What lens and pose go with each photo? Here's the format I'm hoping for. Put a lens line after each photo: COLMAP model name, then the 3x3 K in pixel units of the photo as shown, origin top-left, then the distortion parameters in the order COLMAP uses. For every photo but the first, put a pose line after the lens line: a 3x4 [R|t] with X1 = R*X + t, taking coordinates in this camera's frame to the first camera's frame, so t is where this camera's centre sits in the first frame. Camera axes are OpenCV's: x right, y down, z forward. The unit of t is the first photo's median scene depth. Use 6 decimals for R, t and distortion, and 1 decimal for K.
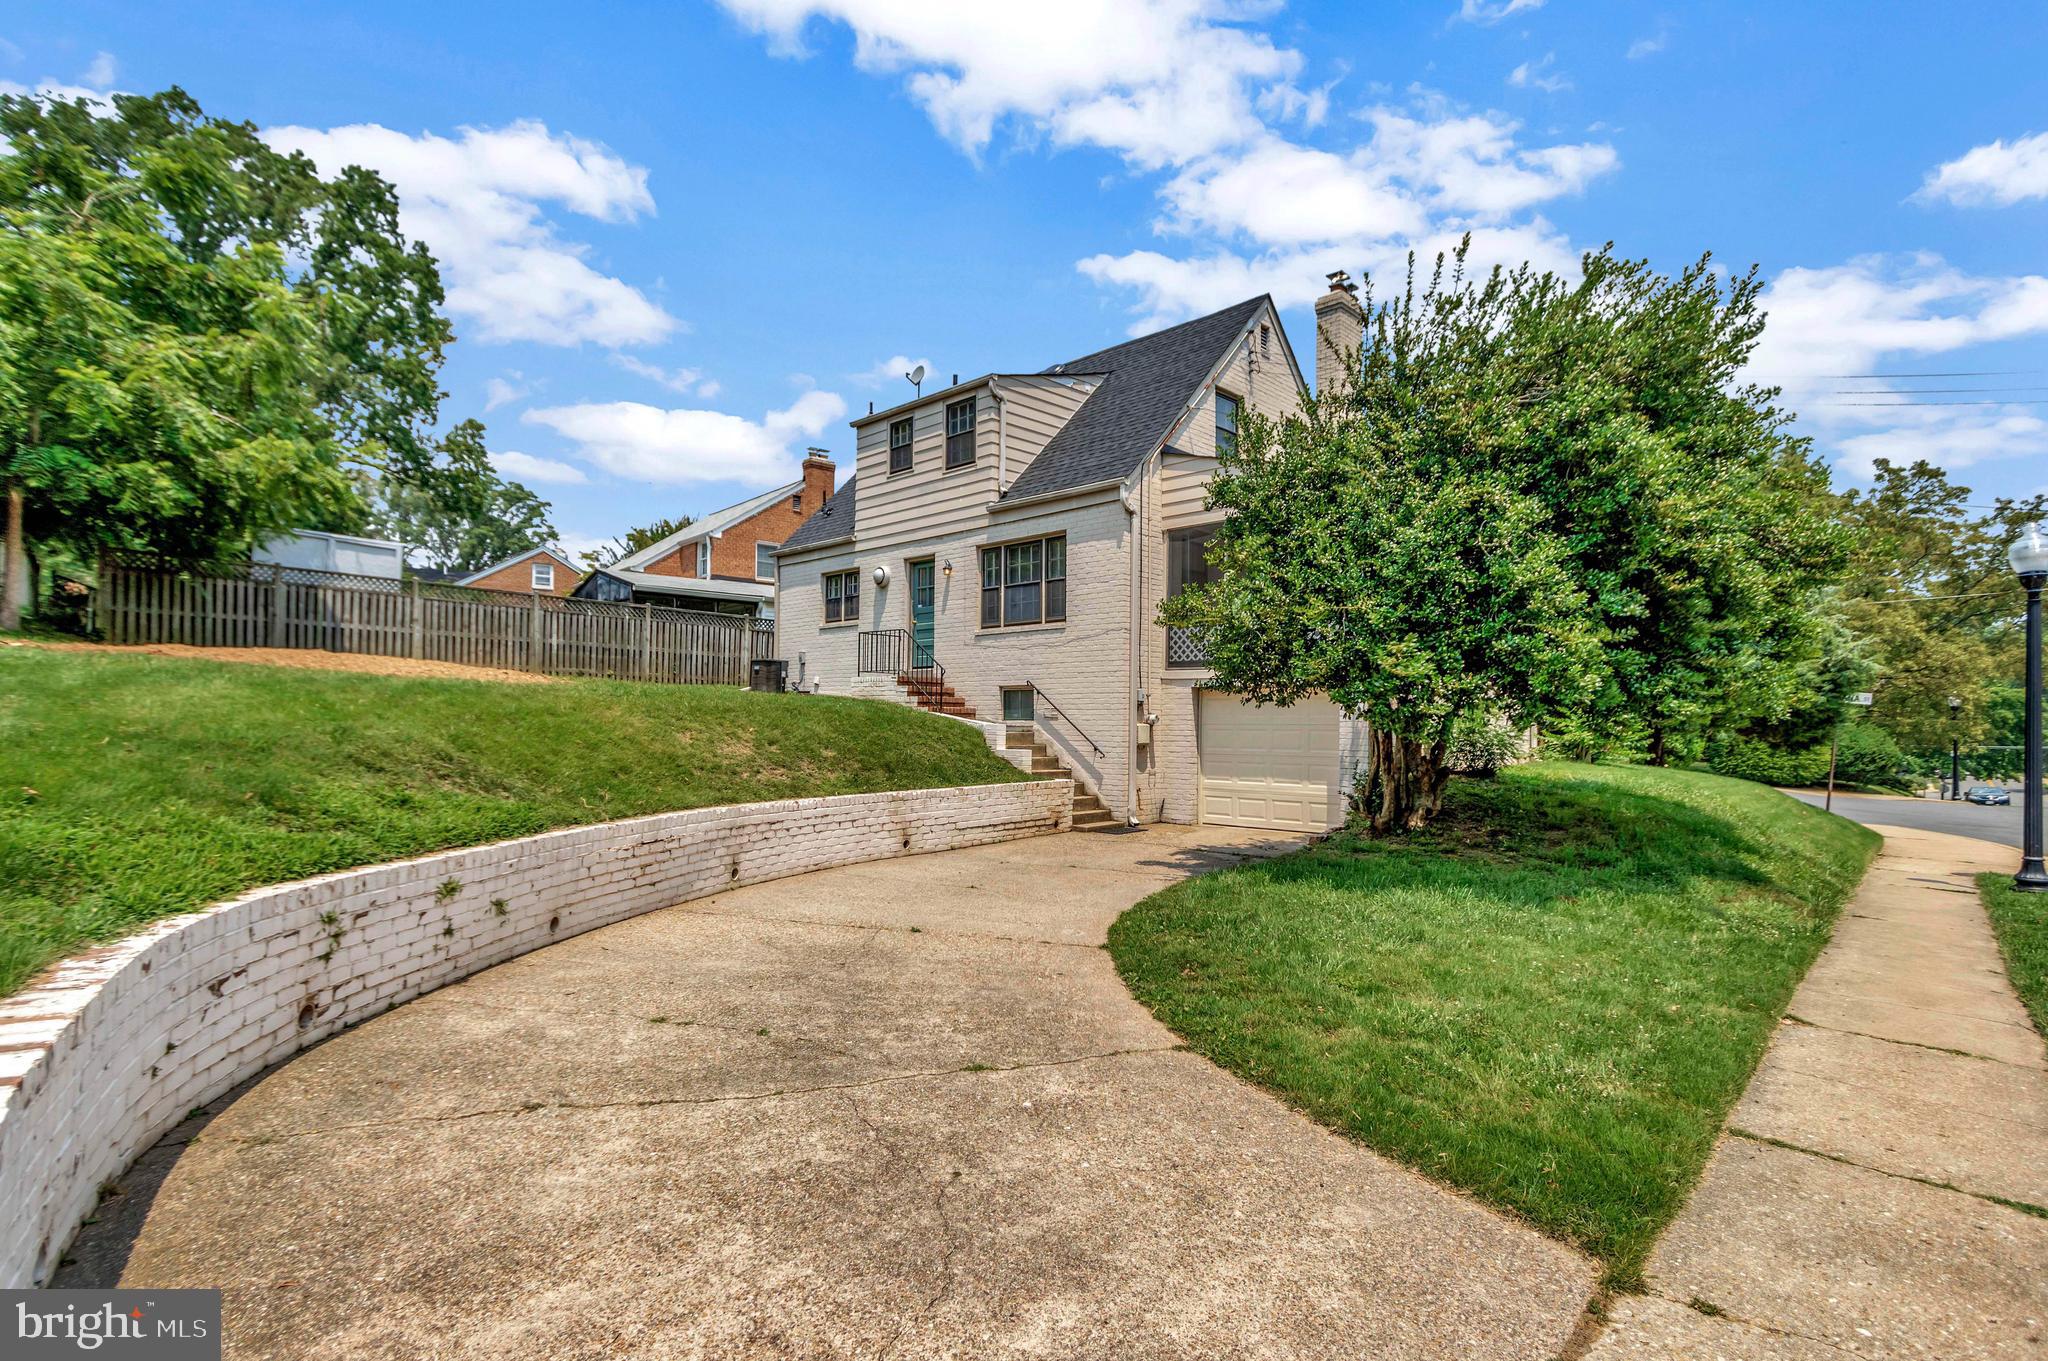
lens RADIAL K [[945.2, 0, 1024.0], [0, 945.2, 680.5], [0, 0, 1]] dist [-0.001658, -0.000187]
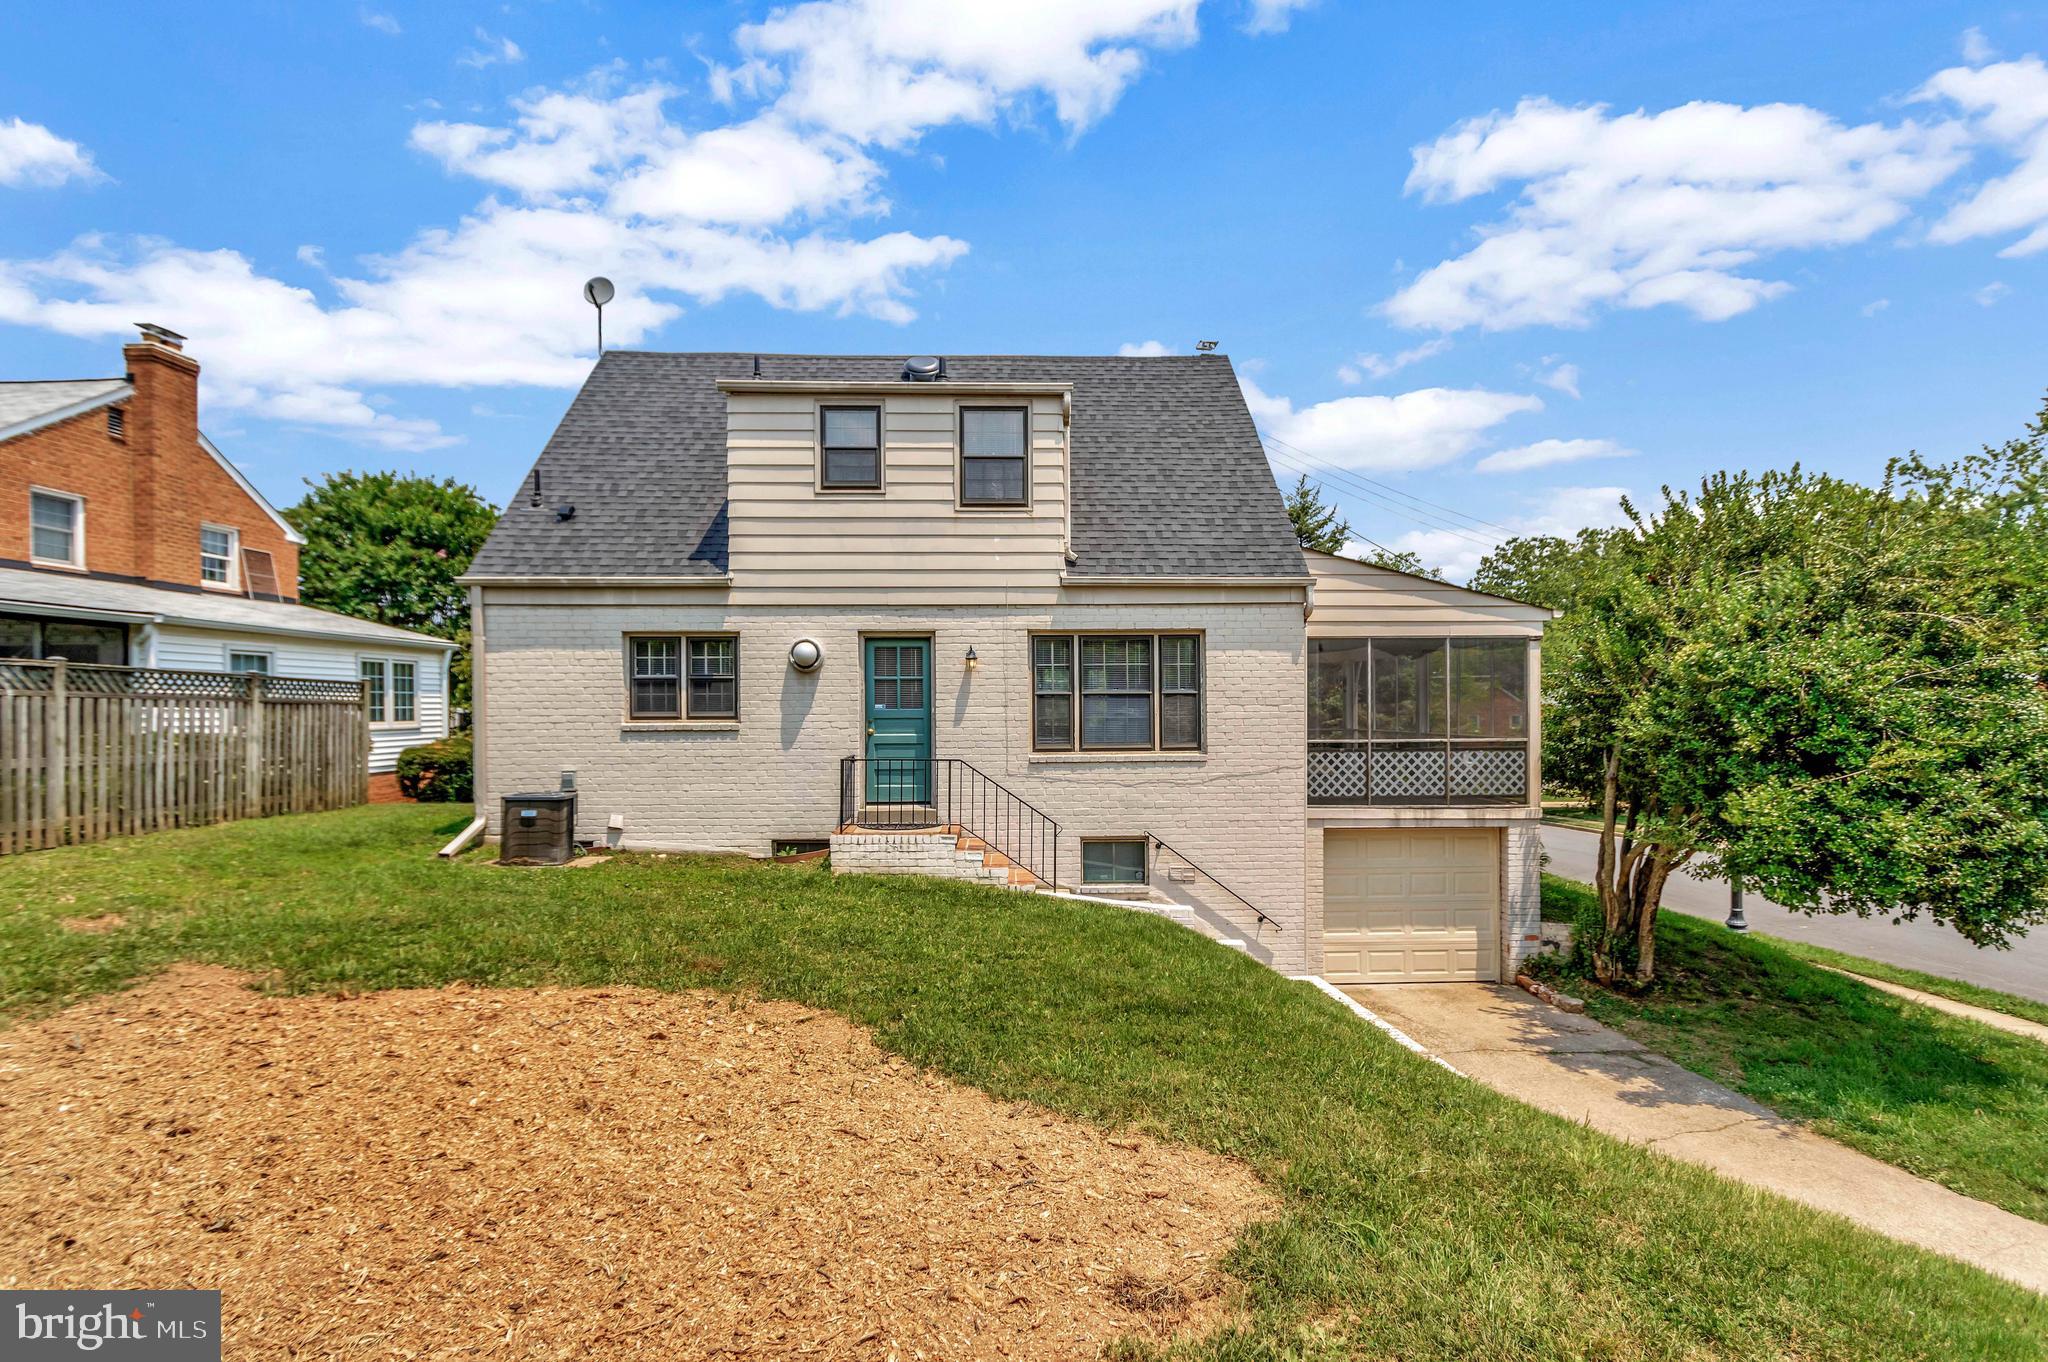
lens RADIAL K [[945.2, 0, 1024.0], [0, 945.2, 681.0], [0, 0, 1]] dist [-0.001658, -0.000187]
pose [[0.697036, 0.004329, 0.717023, -0.540856], [-0.016090, 0.999824, 0.009605, -0.111668], [-0.716856, -0.018232, 0.696983, 0.523672]]
